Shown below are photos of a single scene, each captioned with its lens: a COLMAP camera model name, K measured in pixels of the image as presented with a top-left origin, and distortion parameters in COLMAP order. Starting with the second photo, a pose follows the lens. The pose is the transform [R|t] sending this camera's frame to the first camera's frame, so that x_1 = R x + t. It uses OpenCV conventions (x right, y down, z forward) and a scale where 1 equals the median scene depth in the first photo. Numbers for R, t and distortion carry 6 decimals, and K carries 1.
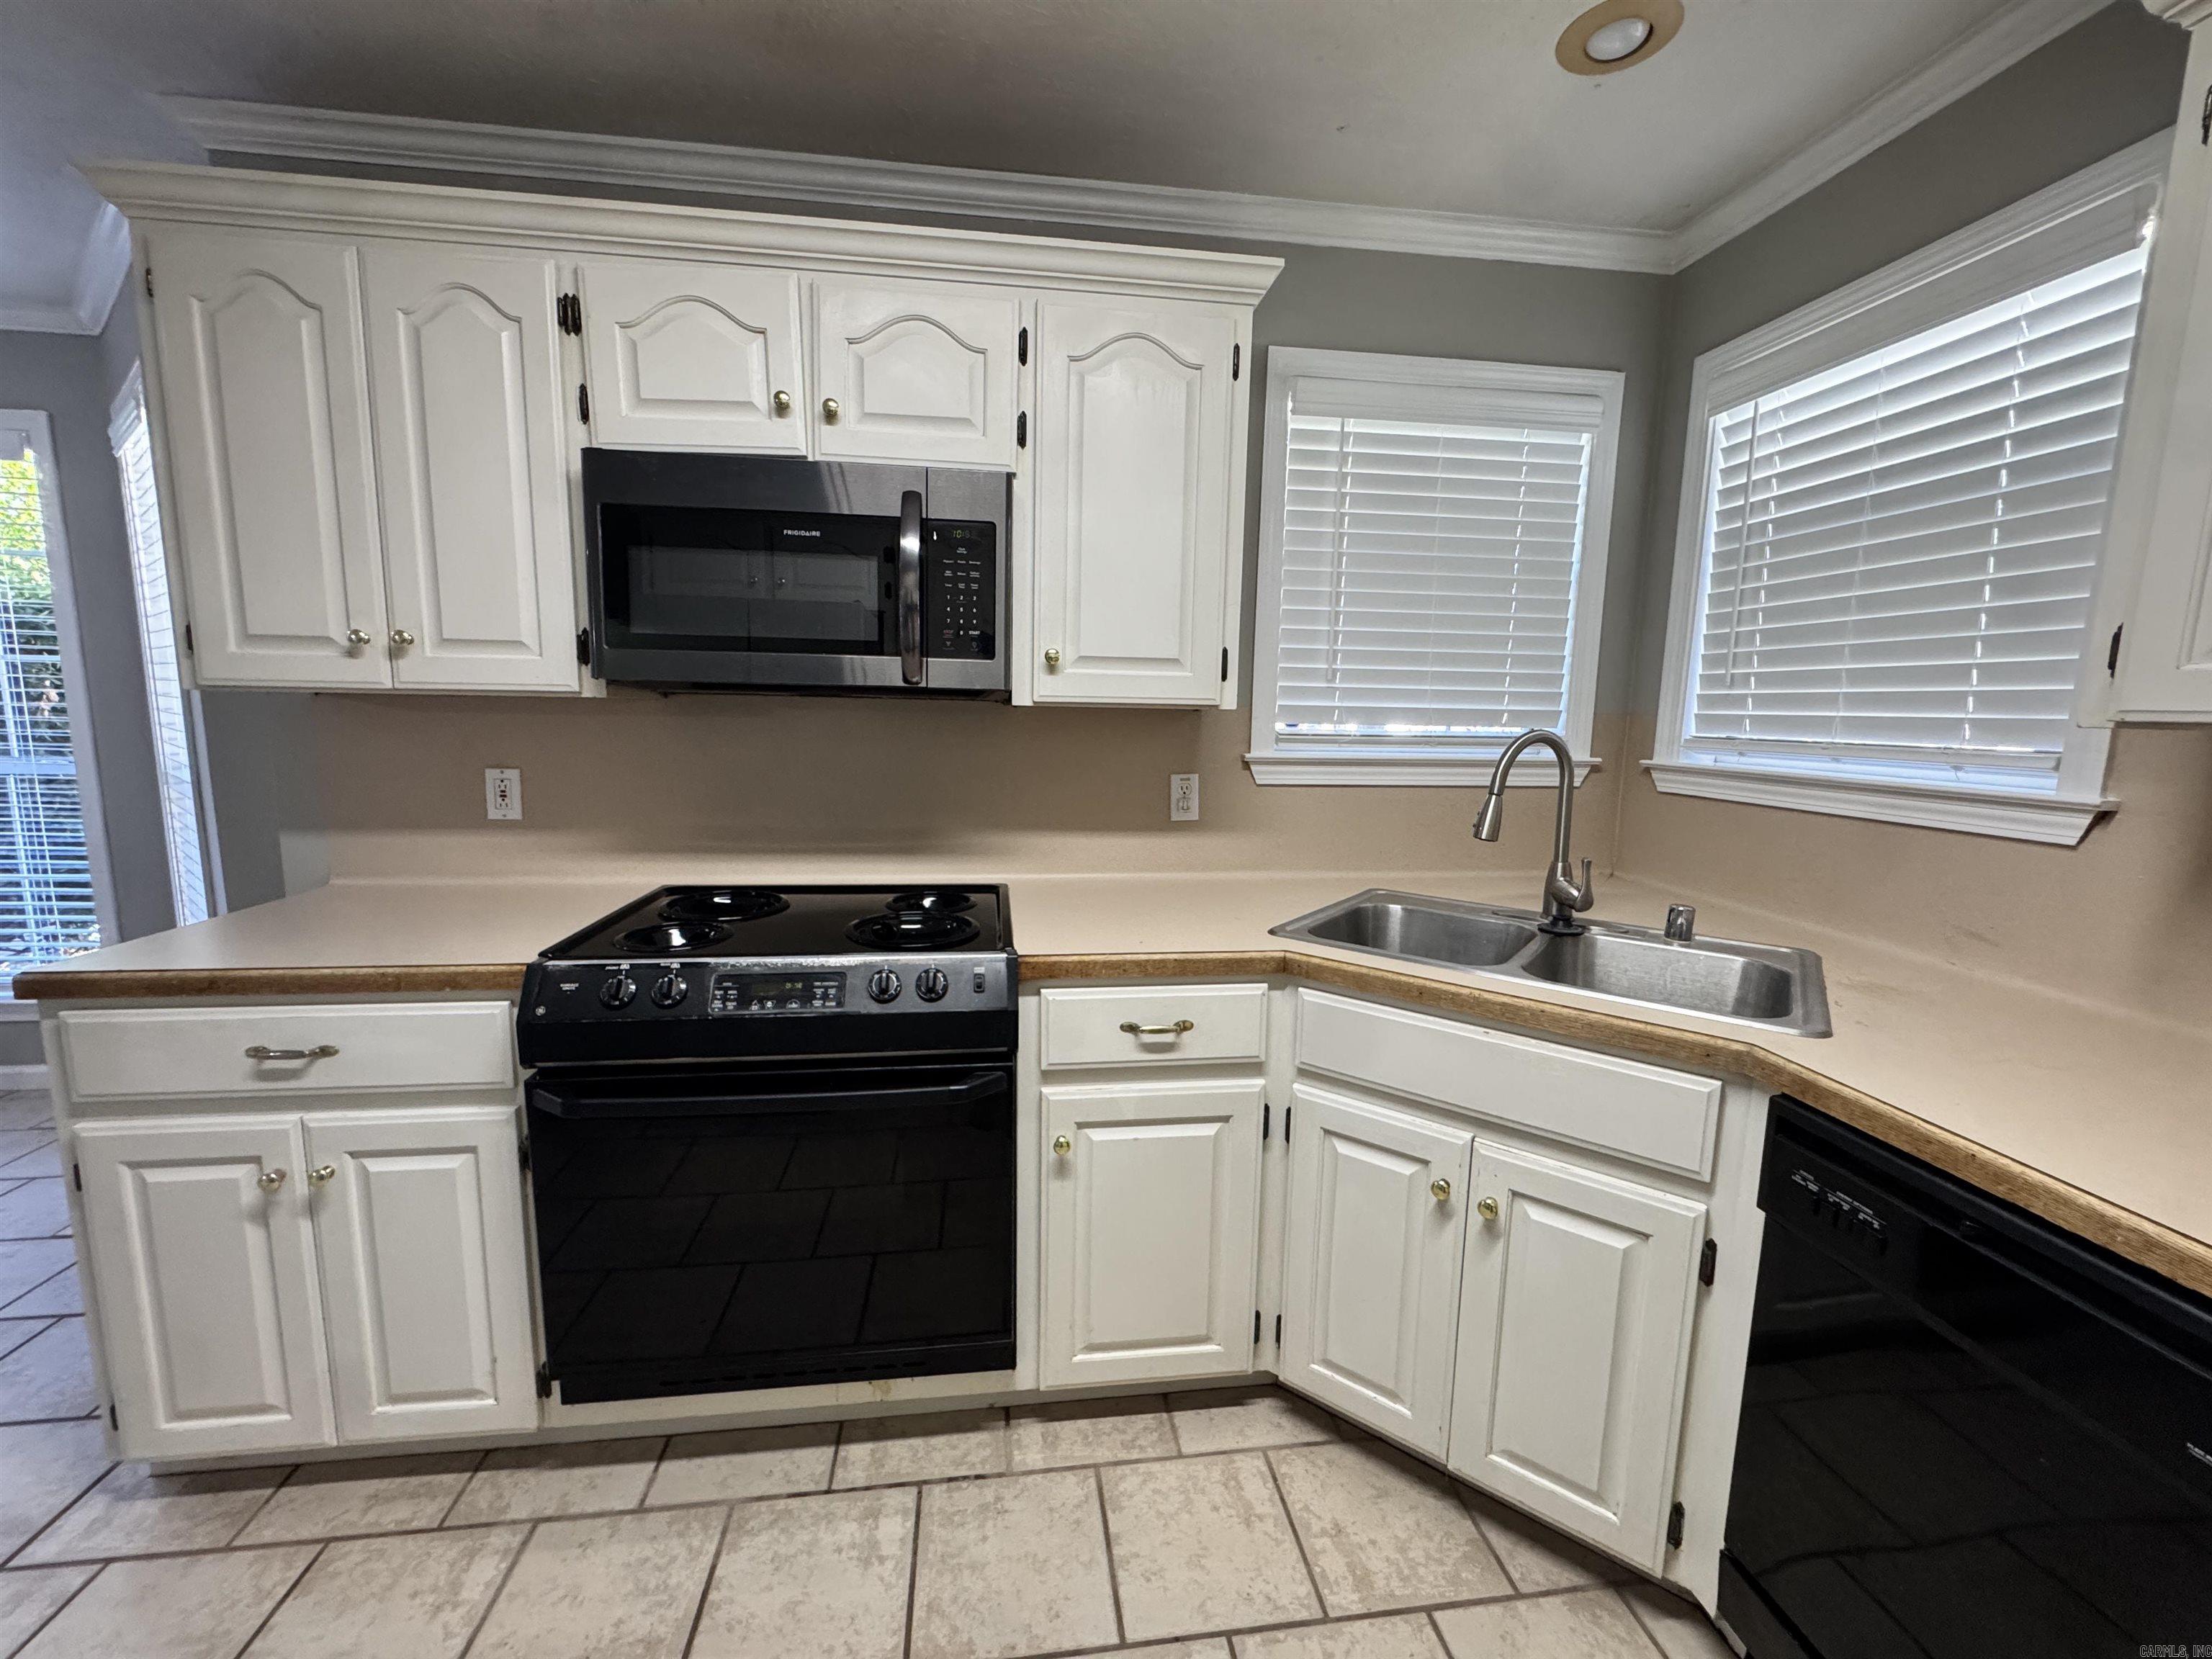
lens RADIAL K [[879.2, 0, 1105.9], [0, 879.2, 821.0], [0, 0, 1]] dist [-0.012109, -0.000015]
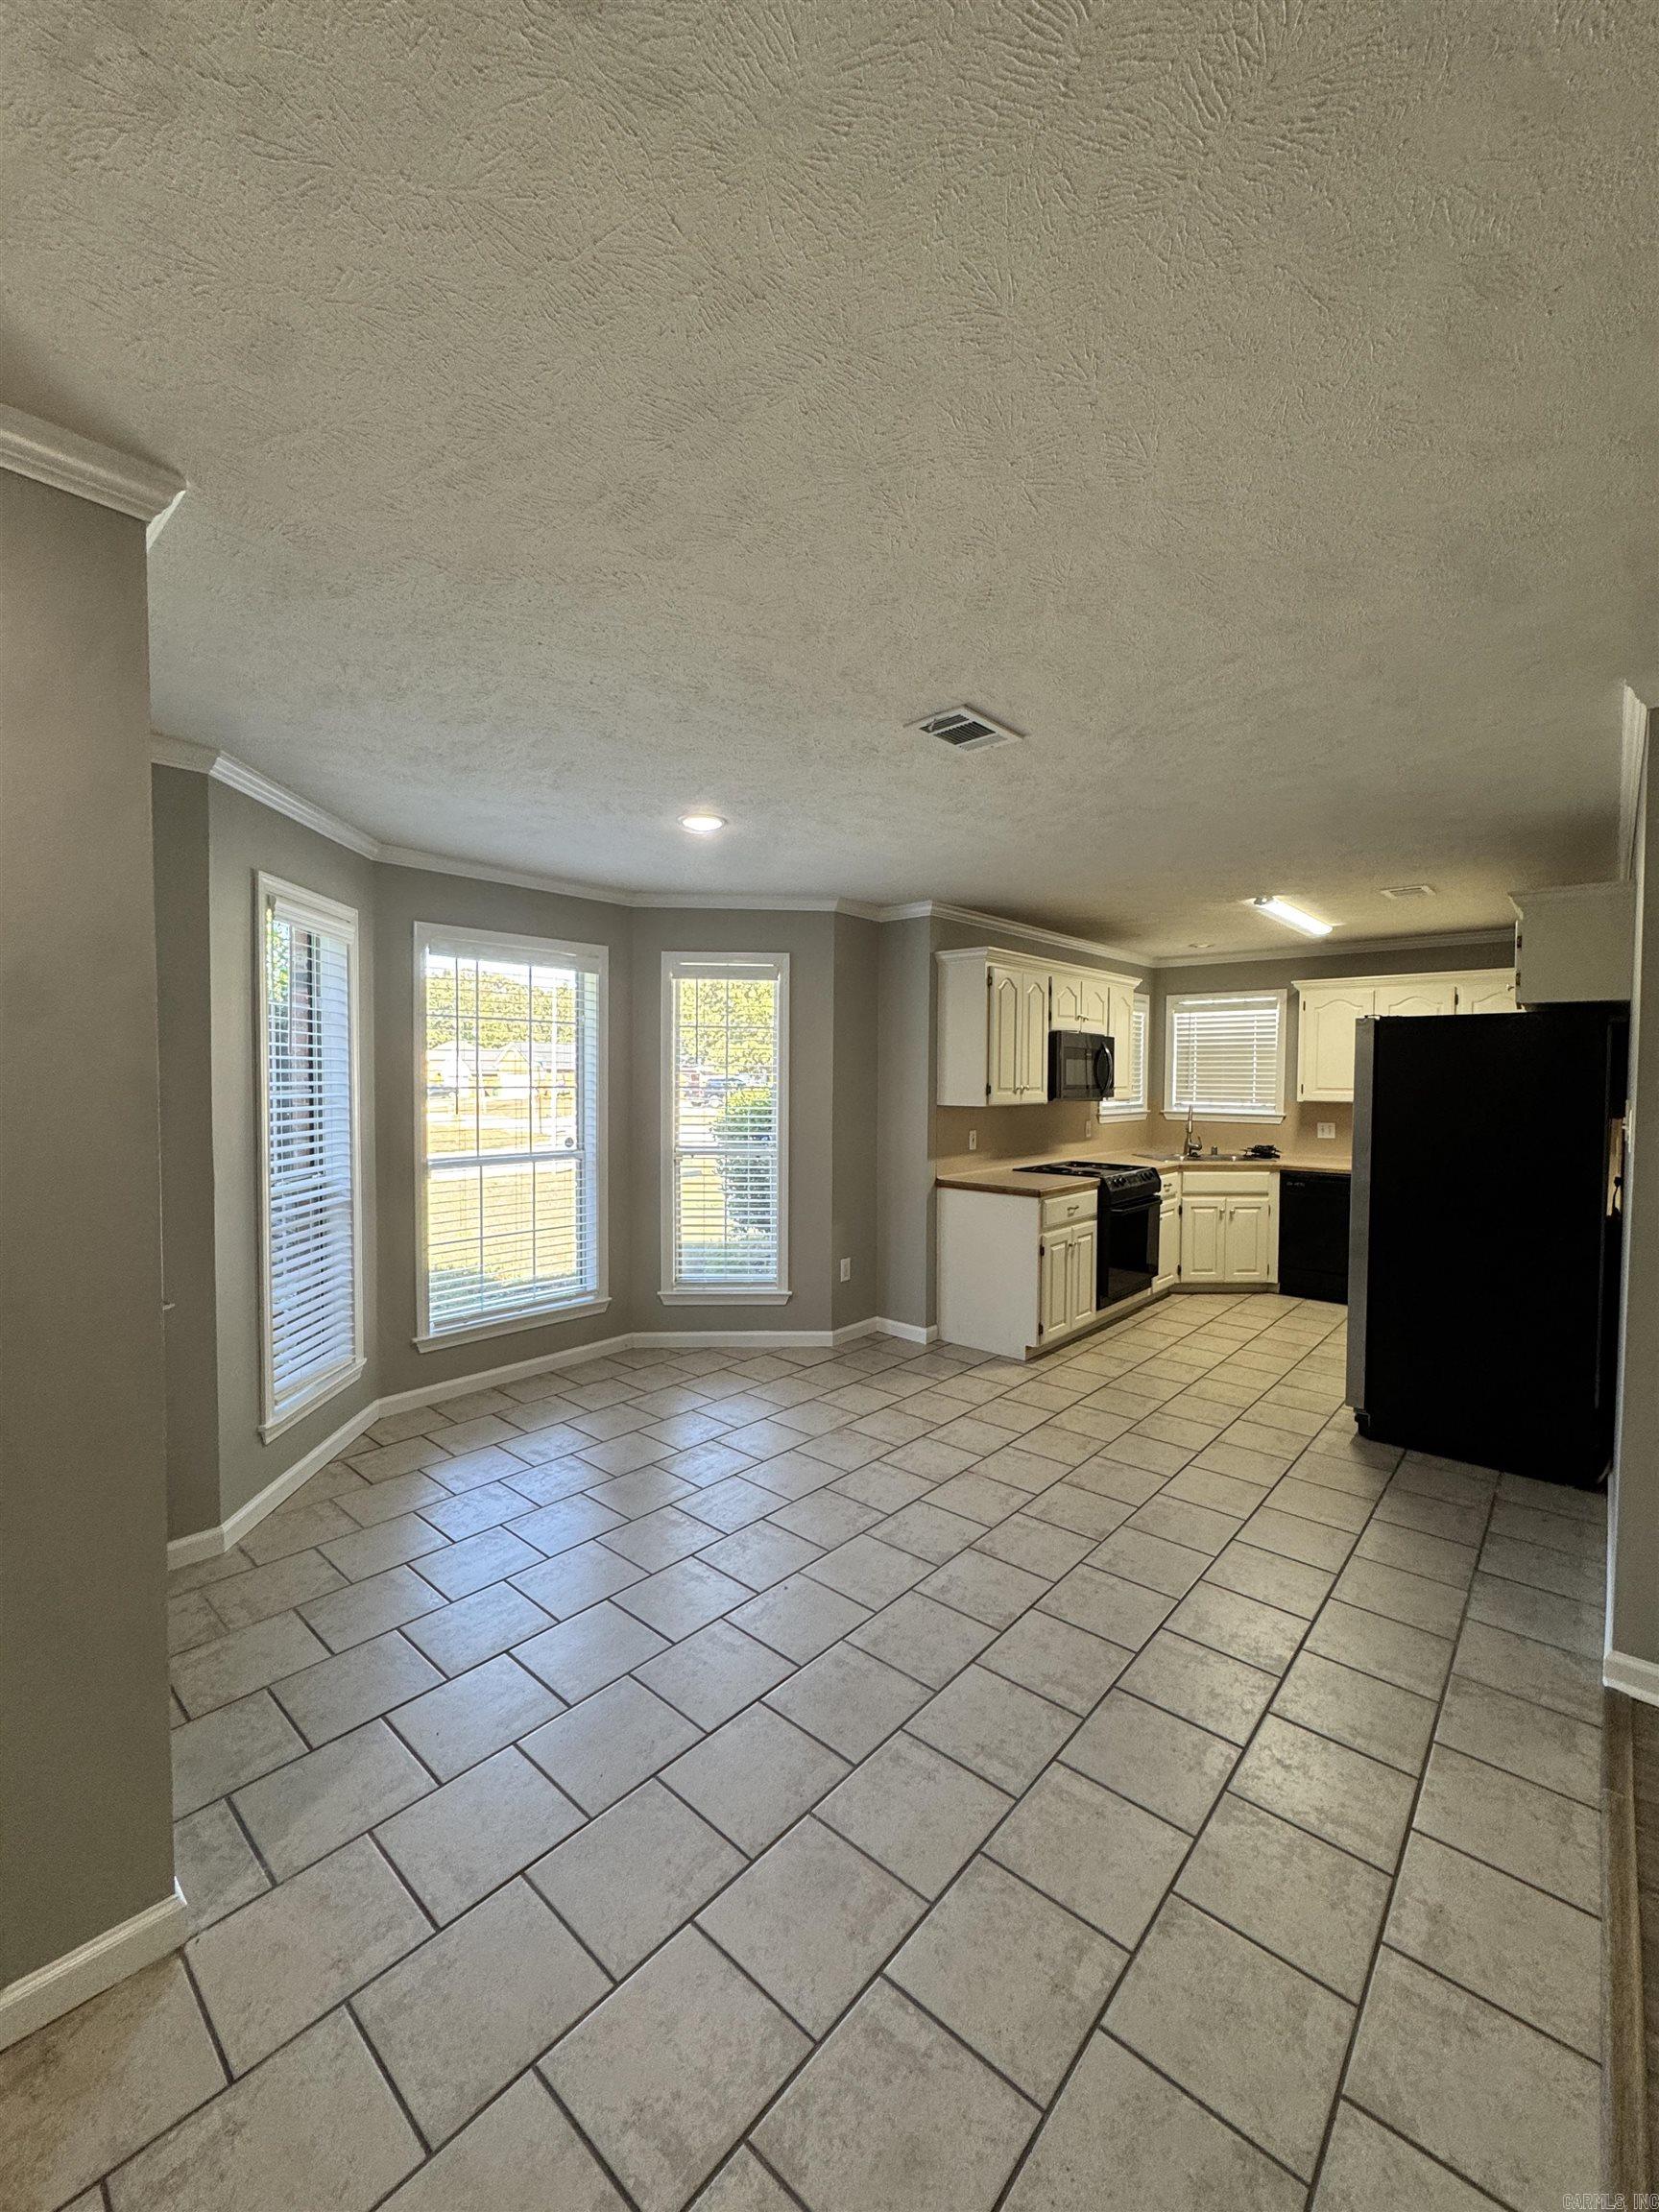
lens RADIAL K [[879.2, 0, 839.2], [0, 879.2, 1107.2], [0, 0, 1]] dist [-0.012109, -0.000015]
pose [[0.757291, -0.036537, 0.652054, -3.390057], [0.100690, 0.993028, -0.061298, -0.010448], [-0.645268, 0.112076, 0.755690, -0.969084]]
